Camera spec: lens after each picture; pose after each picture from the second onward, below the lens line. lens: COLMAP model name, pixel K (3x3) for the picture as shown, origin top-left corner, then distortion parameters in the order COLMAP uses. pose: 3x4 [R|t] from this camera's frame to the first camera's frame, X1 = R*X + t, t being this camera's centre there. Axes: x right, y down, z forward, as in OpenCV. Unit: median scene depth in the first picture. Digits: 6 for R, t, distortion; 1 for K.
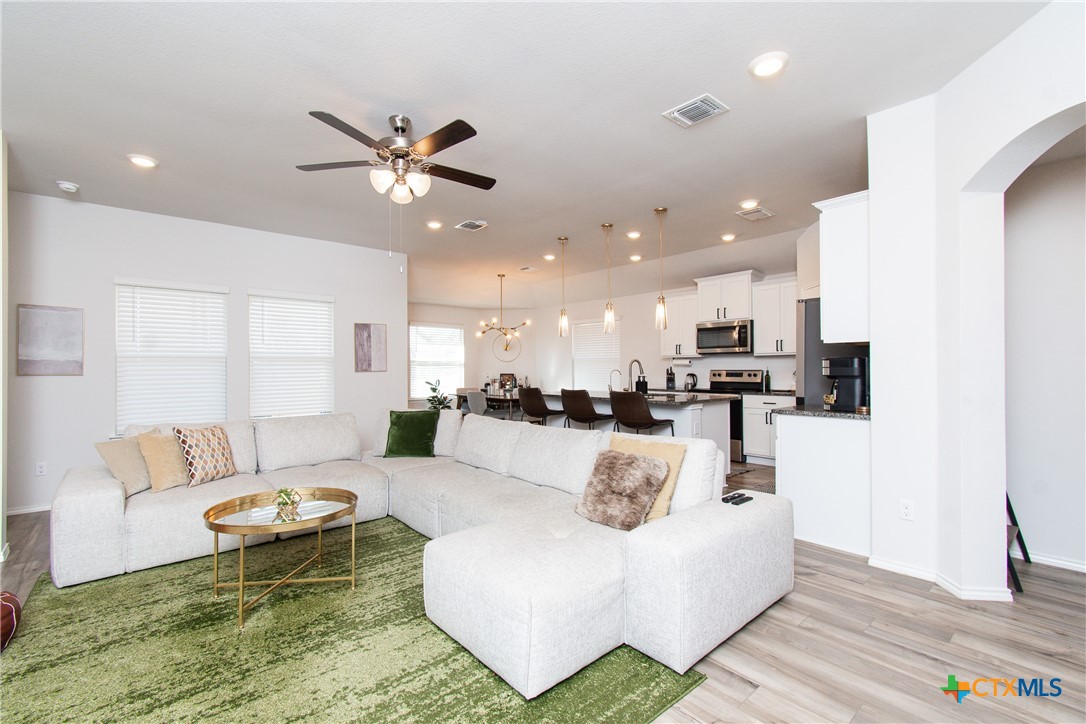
lens RADIAL K [[480.5, 0, 539.2], [0, 480.5, 358.4], [0, 0, 1]] dist [-0.000937, 0.000132]
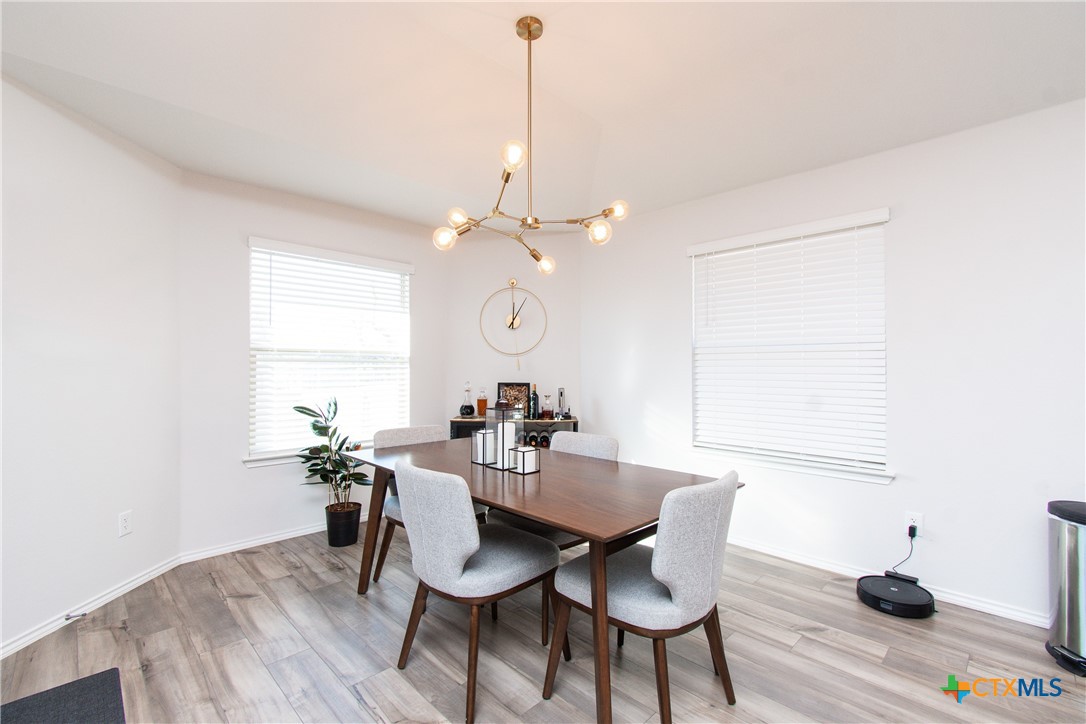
lens RADIAL K [[480.5, 0, 543.8], [0, 480.5, 364.2], [0, 0, 1]] dist [-0.000937, 0.000132]
pose [[0.997550, 0.005084, 0.069768, -0.112422], [-0.005806, 0.999932, 0.010155, 0.017655], [-0.069712, -0.010535, 0.997512, 0.919131]]
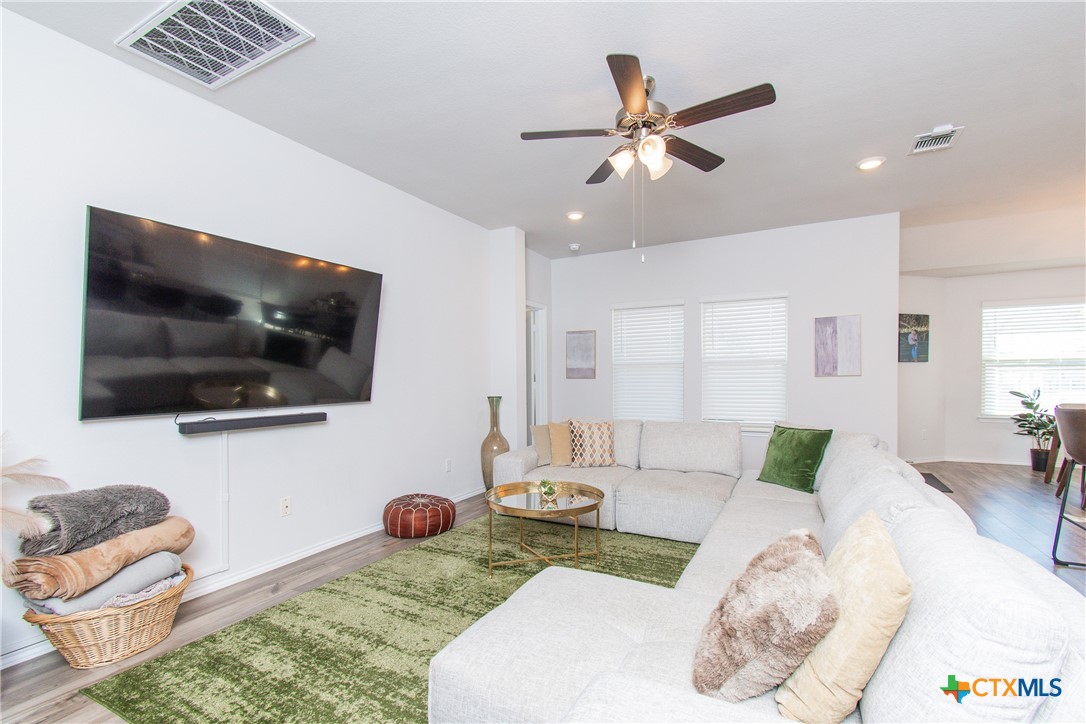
lens RADIAL K [[480.5, 0, 541.5], [0, 480.5, 389.9], [0, 0, 1]] dist [-0.000937, 0.000132]
pose [[0.356203, 0.030445, -0.933913, 0.215787], [0.025441, 0.998783, 0.042263, 0.003759], [0.934062, -0.038814, 0.354994, 0.246015]]
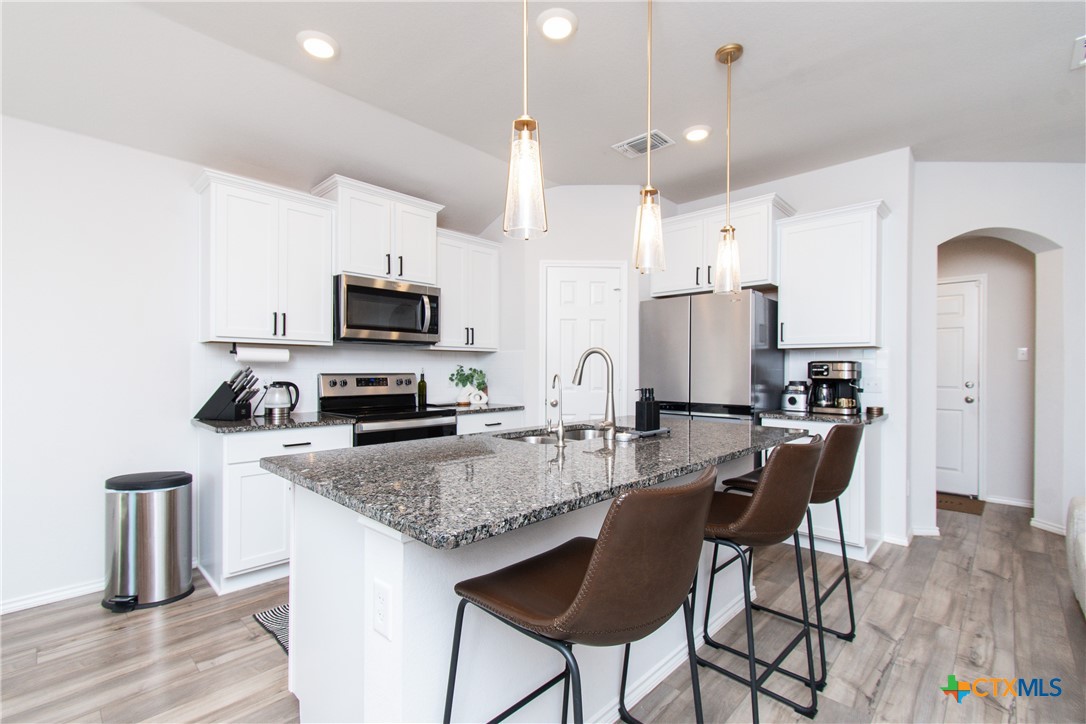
lens RADIAL K [[480.5, 0, 547.9], [0, 480.5, 369.5], [0, 0, 1]] dist [-0.000937, 0.000132]
pose [[-0.102566, 0.002852, 0.994722, -0.162801], [-0.023130, 0.999719, -0.005251, 0.018971], [-0.994457, -0.023547, -0.102471, 0.911615]]
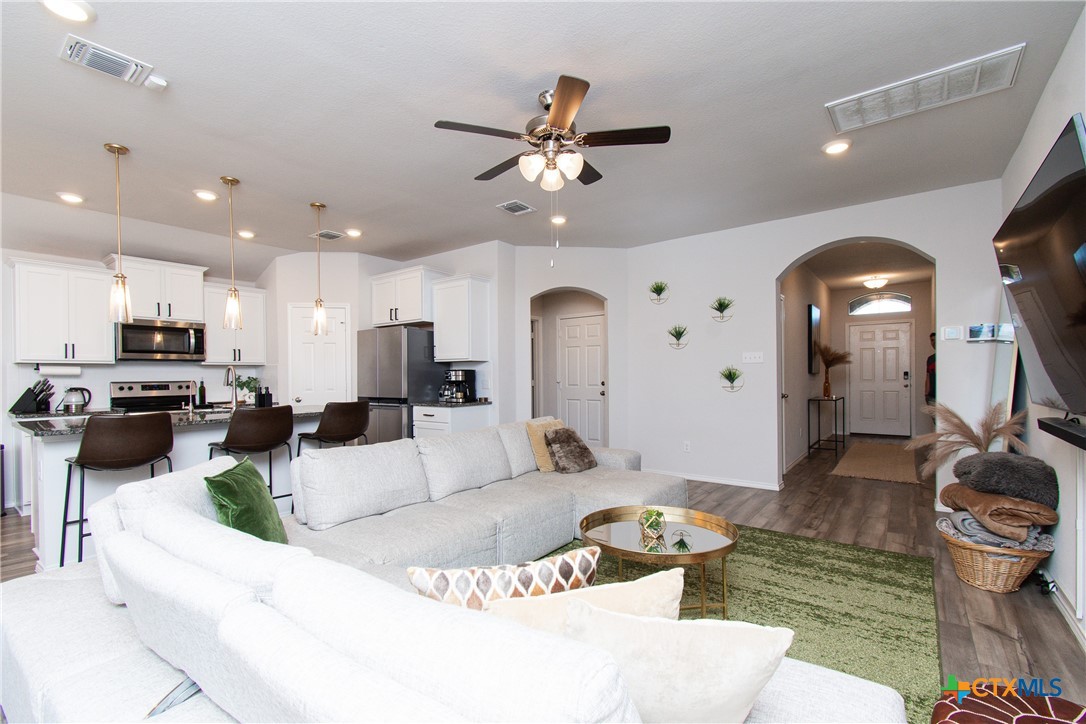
lens RADIAL K [[480.5, 0, 549.3], [0, 480.5, 376.7], [0, 0, 1]] dist [-0.000937, 0.000132]
pose [[-0.221004, 0.002163, 0.975271, -0.550915], [-0.009005, 0.999950, -0.004258, 0.014403], [-0.975231, -0.009723, -0.220974, 0.570537]]
